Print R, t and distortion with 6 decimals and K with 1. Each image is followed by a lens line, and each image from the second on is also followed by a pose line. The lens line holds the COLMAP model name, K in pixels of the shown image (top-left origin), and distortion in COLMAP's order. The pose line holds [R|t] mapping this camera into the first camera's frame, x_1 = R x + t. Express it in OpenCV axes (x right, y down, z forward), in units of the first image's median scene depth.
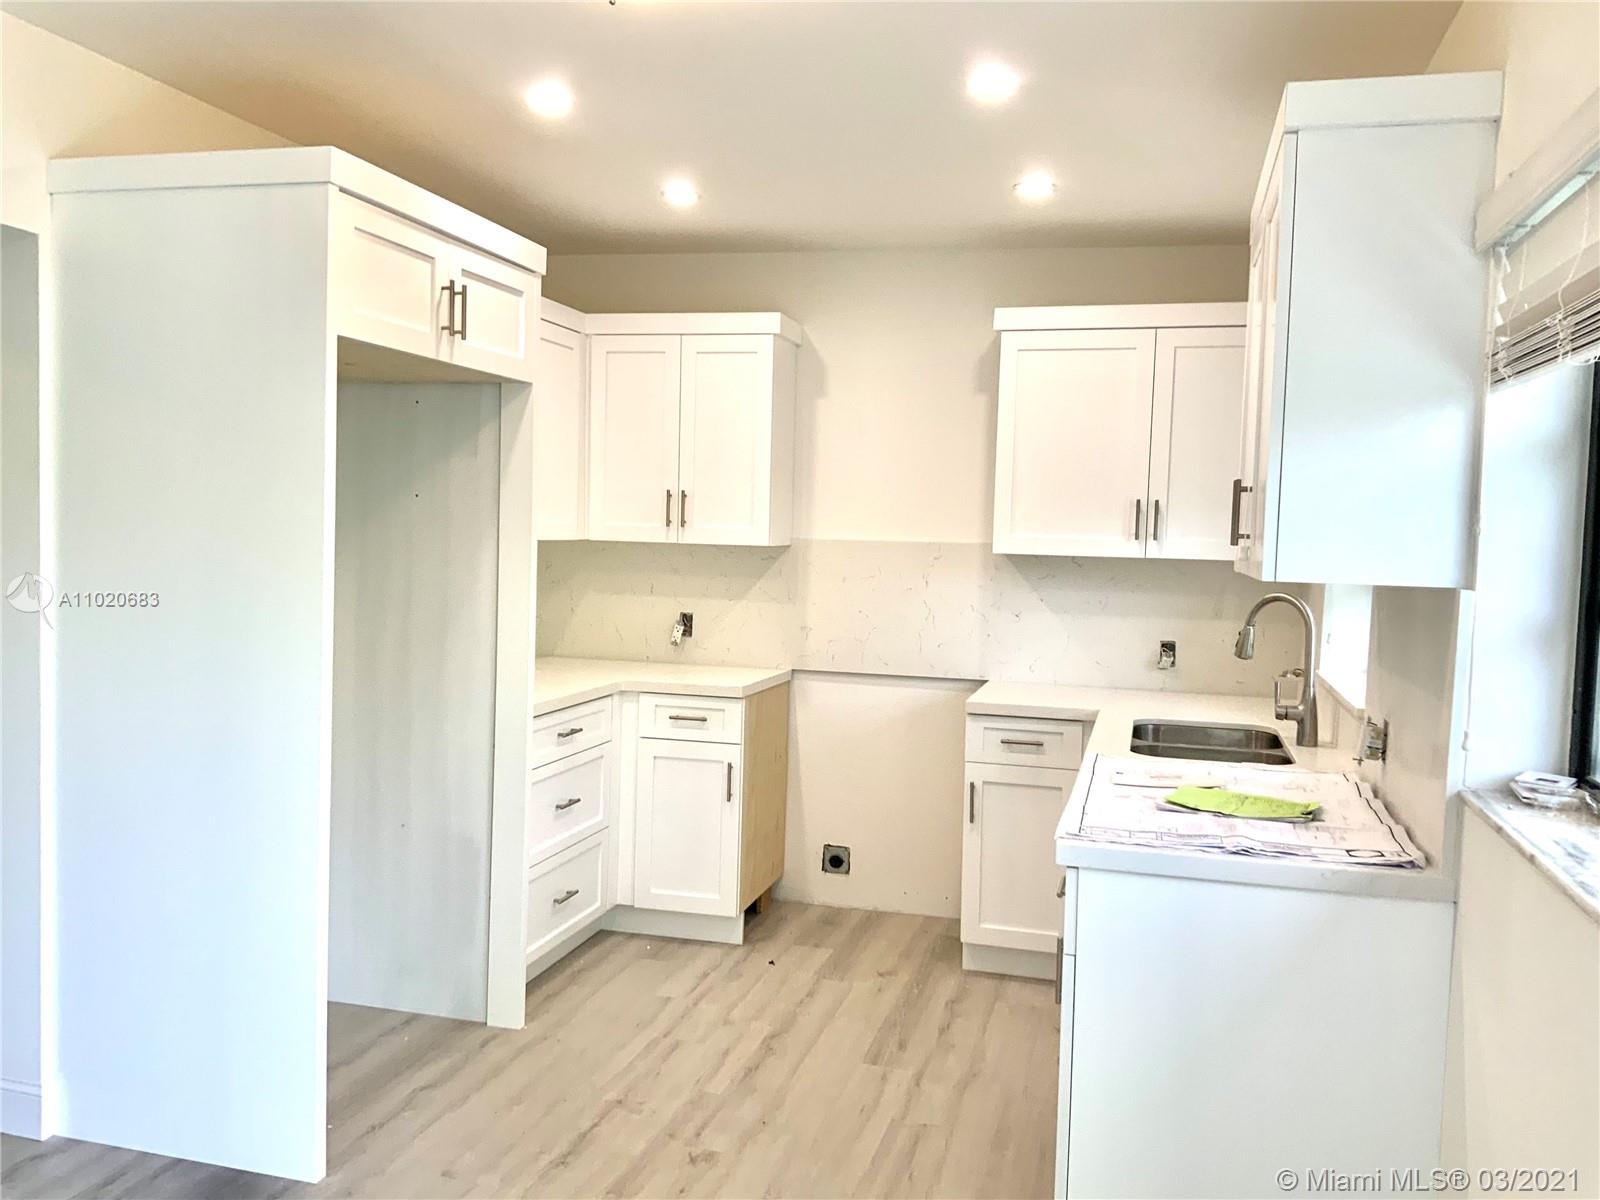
lens RADIAL K [[1330.1, 0, 810.8], [0, 1330.1, 598.4], [0, 0, 1]] dist [0.084629, -0.162970]
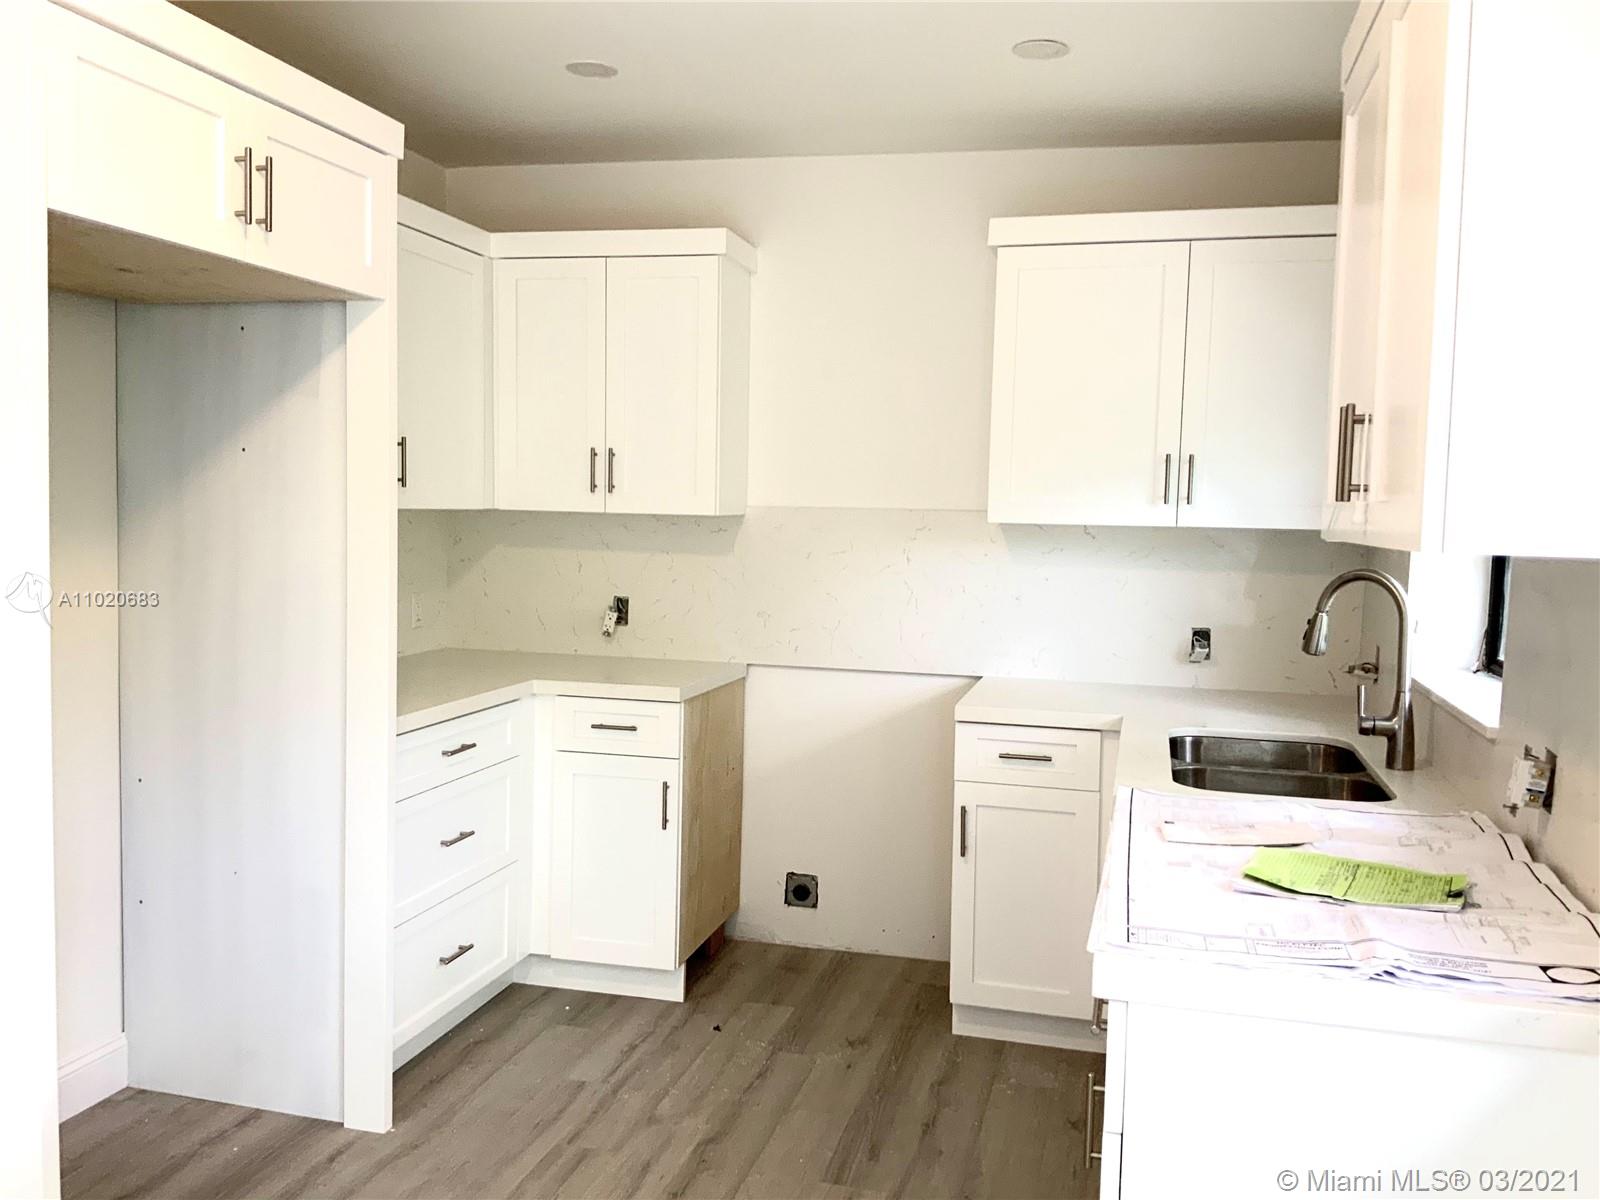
lens RADIAL K [[1330.1, 0, 797.1], [0, 1330.1, 598.1], [0, 0, 1]] dist [0.084629, -0.162970]
pose [[0.999977, -0.005514, -0.003854, 0.025491], [0.005579, 0.999841, 0.016933, -0.002185], [0.003760, -0.016954, 0.999849, 0.204324]]
